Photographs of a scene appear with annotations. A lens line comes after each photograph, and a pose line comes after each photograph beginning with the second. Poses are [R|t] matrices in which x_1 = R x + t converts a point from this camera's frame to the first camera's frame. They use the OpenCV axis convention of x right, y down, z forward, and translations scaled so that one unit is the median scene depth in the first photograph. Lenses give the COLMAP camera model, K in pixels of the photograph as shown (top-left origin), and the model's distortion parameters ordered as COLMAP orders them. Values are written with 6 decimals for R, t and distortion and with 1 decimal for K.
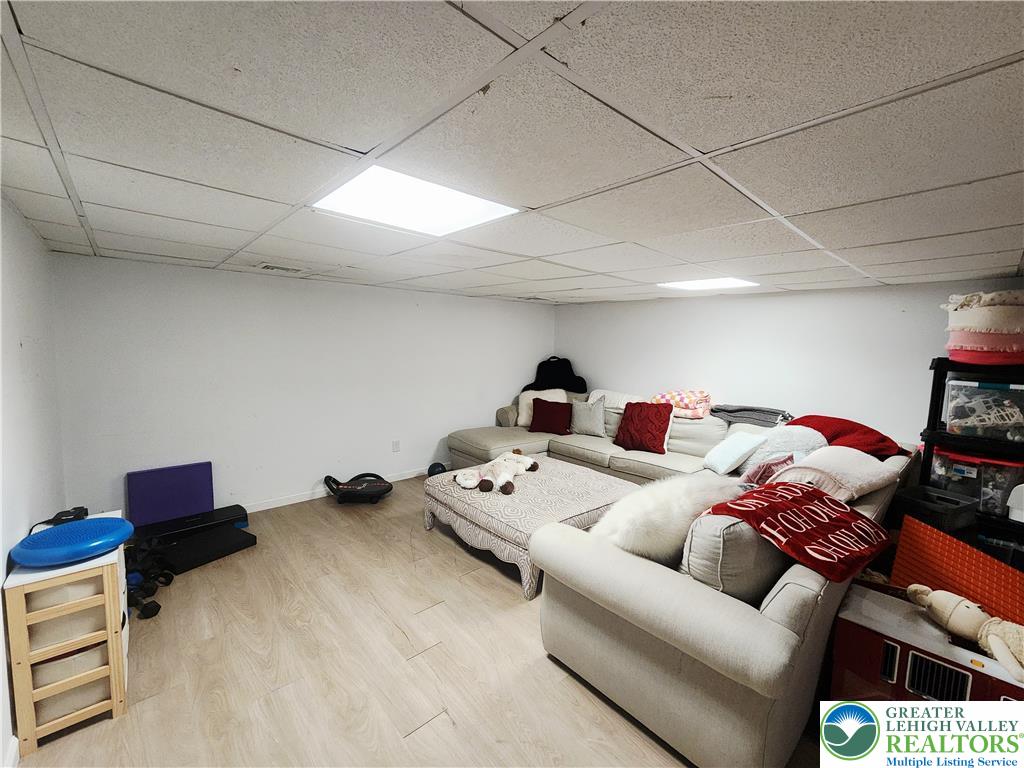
lens RADIAL K [[426.3, 0, 512.0], [0, 426.3, 384.0], [0, 0, 1]] dist [-0.000144, 0.000038]
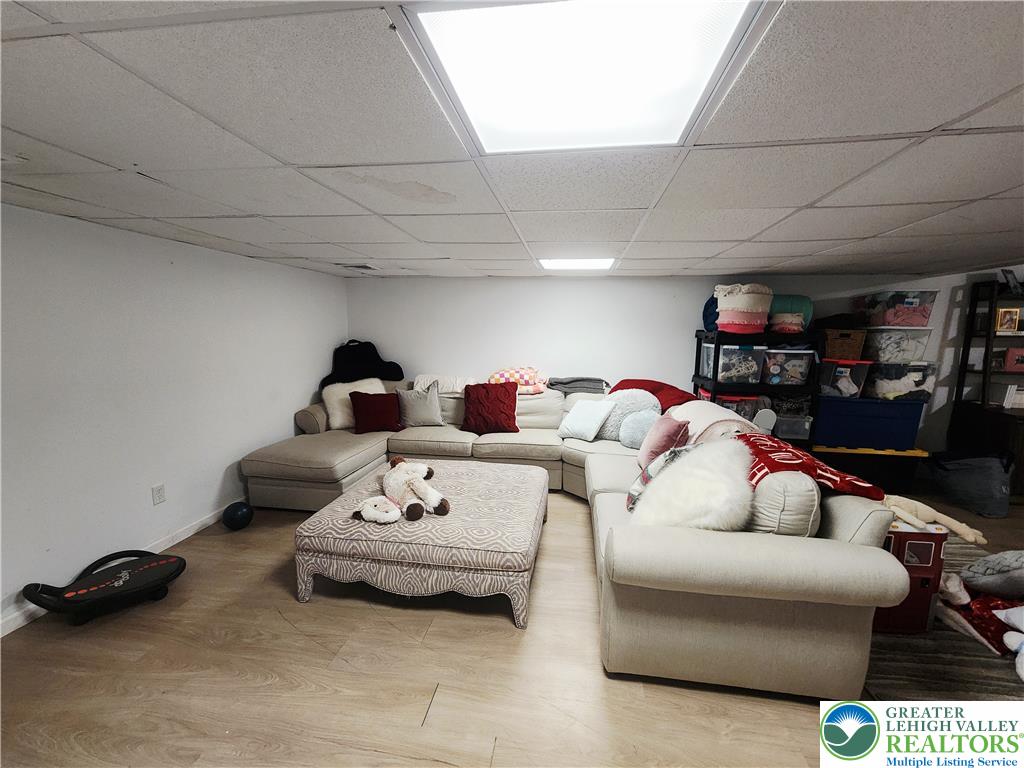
lens RADIAL K [[426.3, 0, 512.0], [0, 426.3, 384.0], [0, 0, 1]] dist [-0.000144, 0.000038]
pose [[0.765992, -0.100072, 0.635013, -0.289804], [0.072744, 0.994958, 0.069047, -0.020077], [-0.638721, -0.006696, 0.769410, 0.231664]]
